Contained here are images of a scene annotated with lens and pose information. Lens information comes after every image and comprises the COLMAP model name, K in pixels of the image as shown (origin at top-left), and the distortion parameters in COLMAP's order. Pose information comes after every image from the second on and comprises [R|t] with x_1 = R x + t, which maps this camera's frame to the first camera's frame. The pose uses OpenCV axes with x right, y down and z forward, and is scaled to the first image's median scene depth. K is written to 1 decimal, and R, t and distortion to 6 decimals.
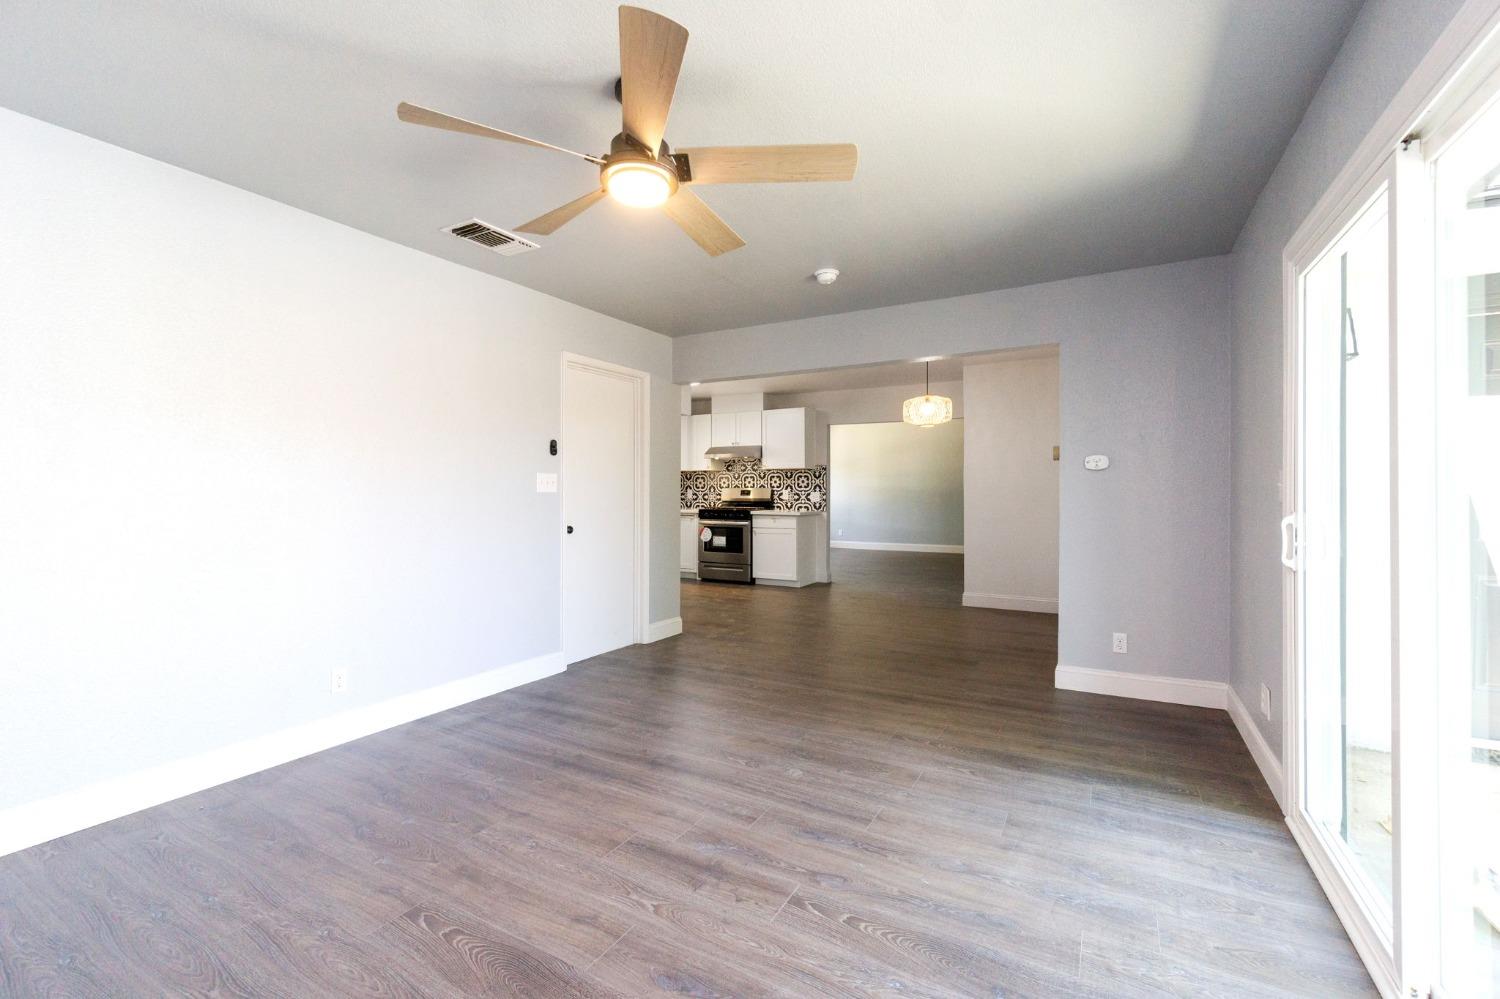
lens RADIAL K [[641.5, 0, 744.0], [0, 641.5, 485.1], [0, 0, 1]] dist [-0.004386, -0.000437]
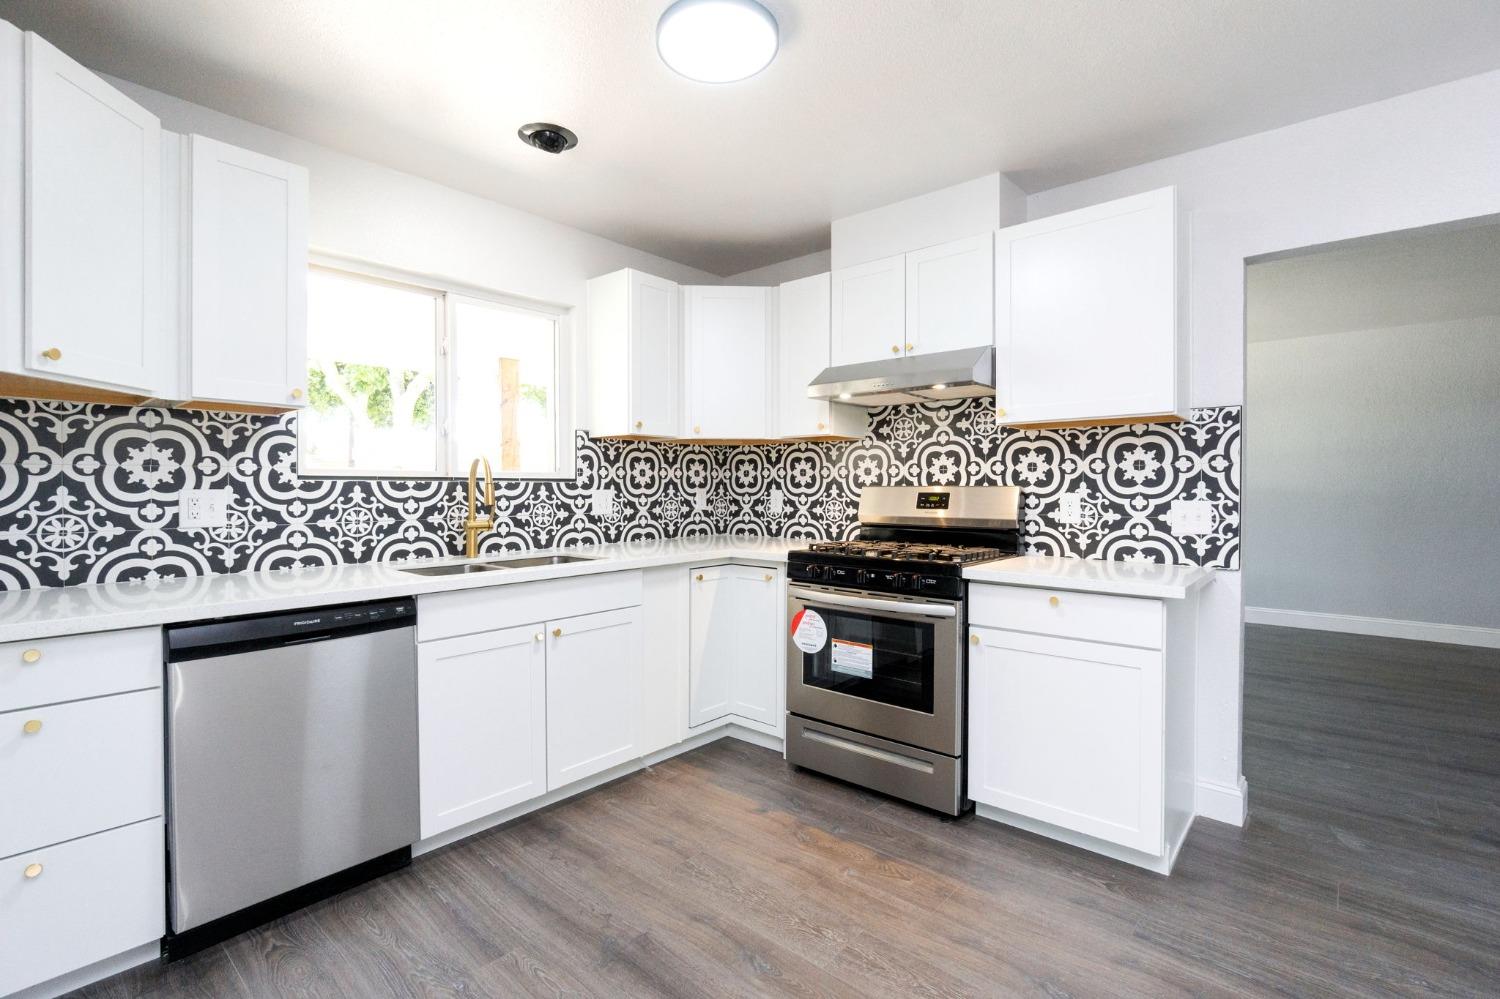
lens RADIAL K [[696.0, 0, 750.3], [0, 696.0, 496.0], [0, 0, 1]] dist [-0.003352, 0.000892]
pose [[0.980714, 0.003788, -0.195410, -0.020522], [-0.000024, 0.999814, 0.019261, 0.002740], [0.195447, -0.018885, 0.980532, 0.647700]]
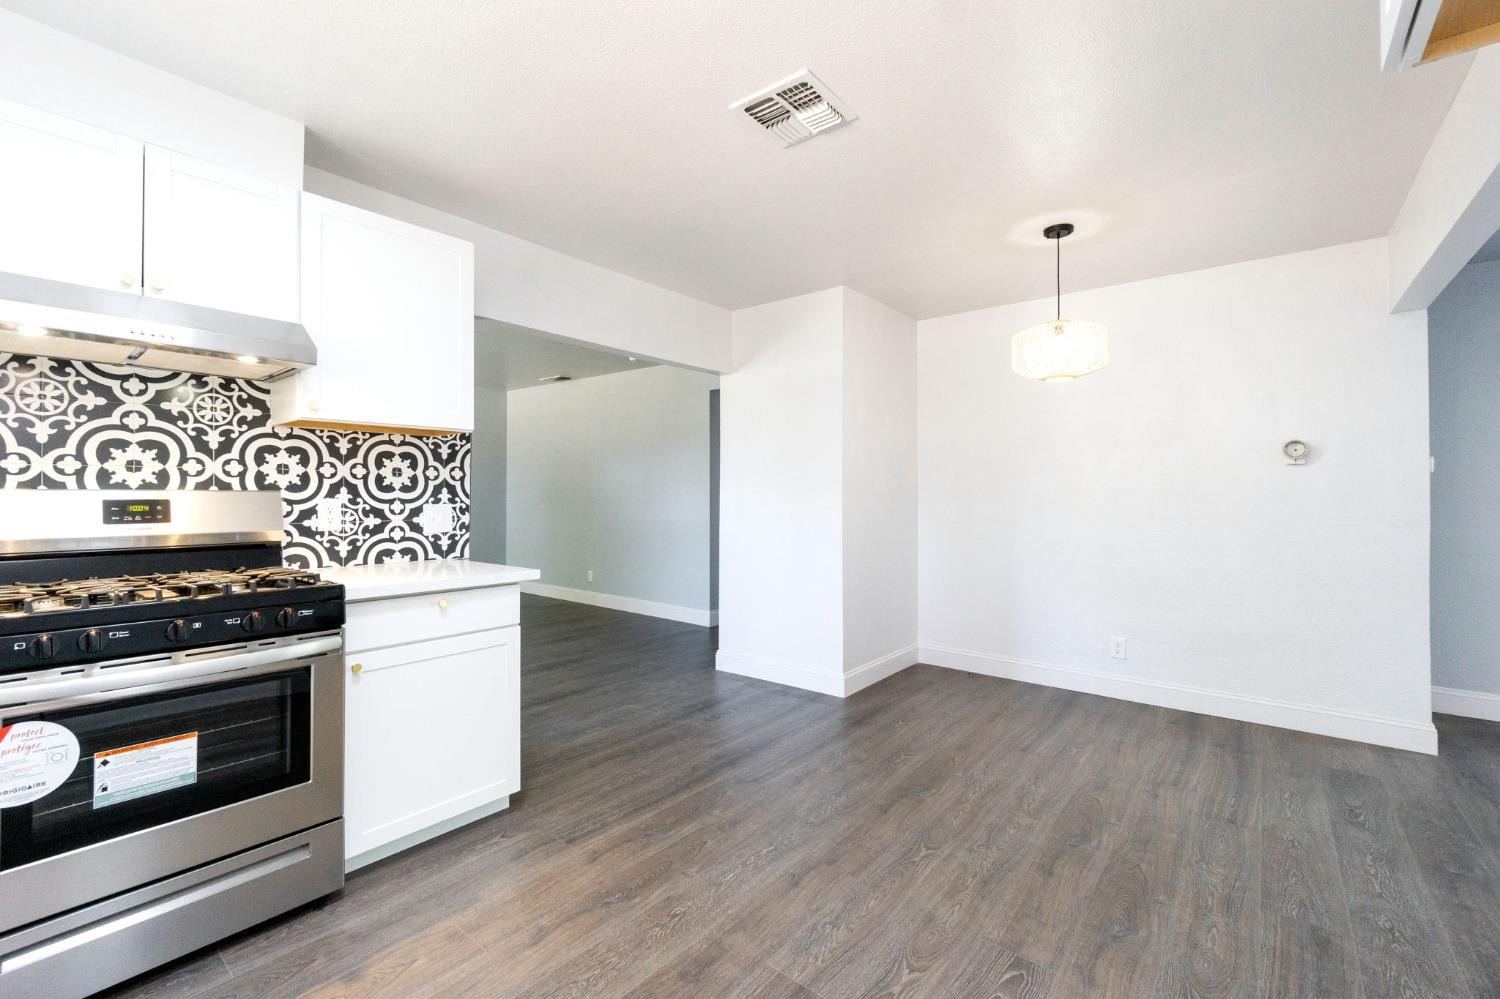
lens RADIAL K [[641.5, 0, 734.0], [0, 641.5, 489.0], [0, 0, 1]] dist [-0.004386, -0.000437]
pose [[0.168501, 0.008882, 0.985661, -0.191048], [-0.011400, 0.999910, -0.007061, 0.003339], [-0.985636, -0.010047, 0.168587, 0.777020]]
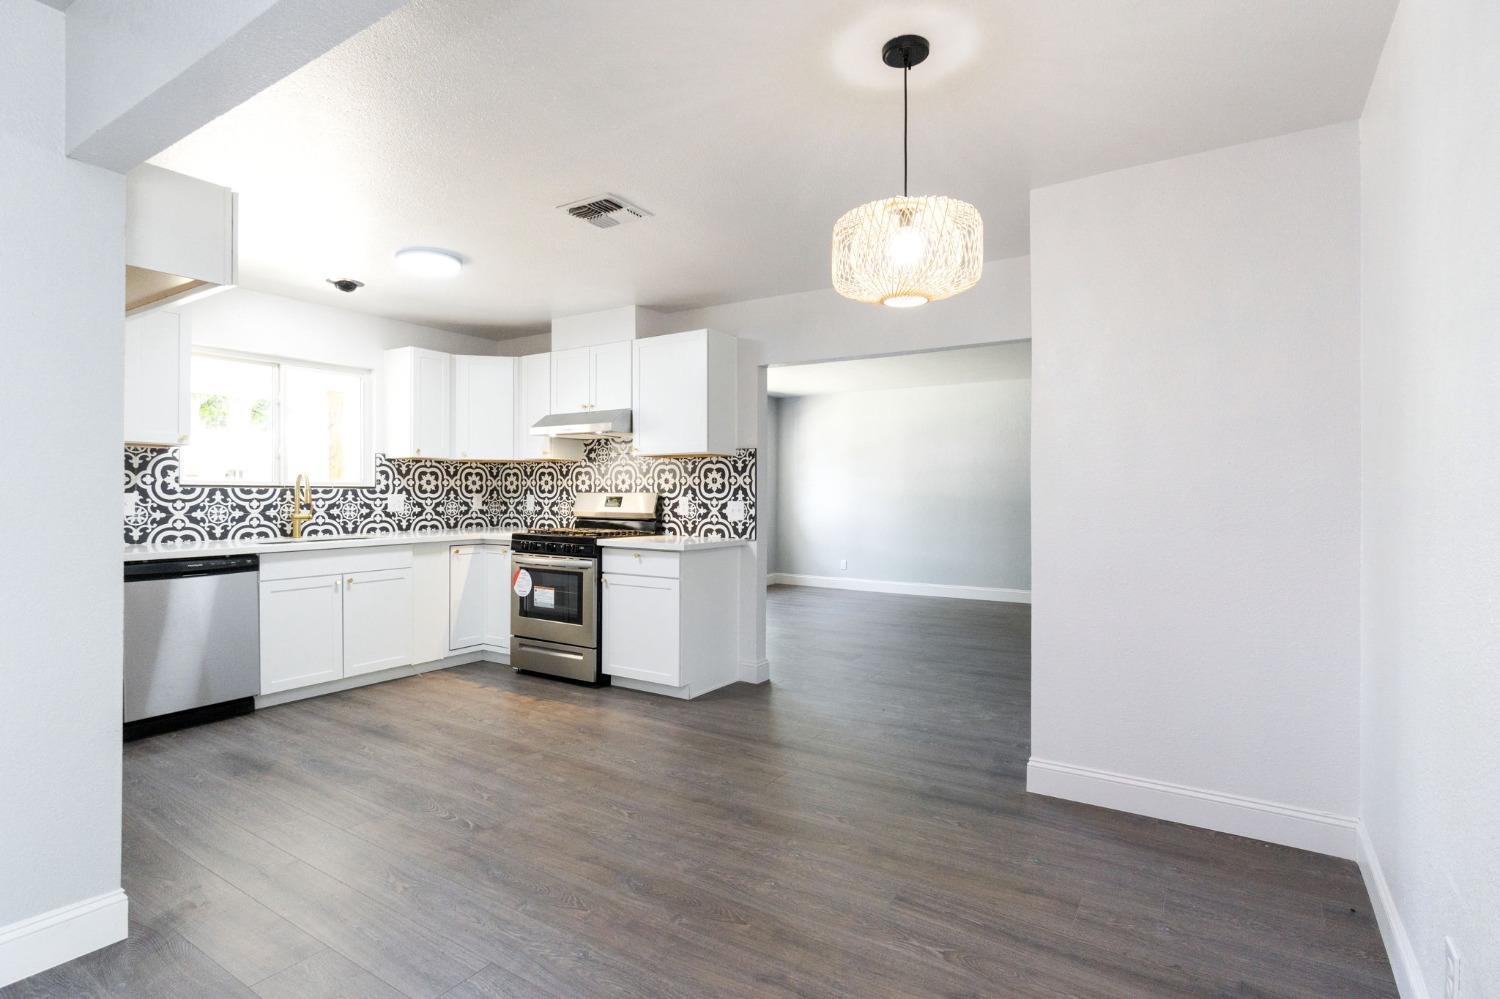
lens RADIAL K [[747.6, 0, 747.4], [0, 747.6, 499.3], [0, 0, 1]] dist [-0.000132, -0.000143]
pose [[0.998260, 0.004900, -0.058770, 0.151569], [-0.004037, 0.999882, 0.014790, 0.000617], [0.058835, -0.014527, 0.998162, 0.411934]]
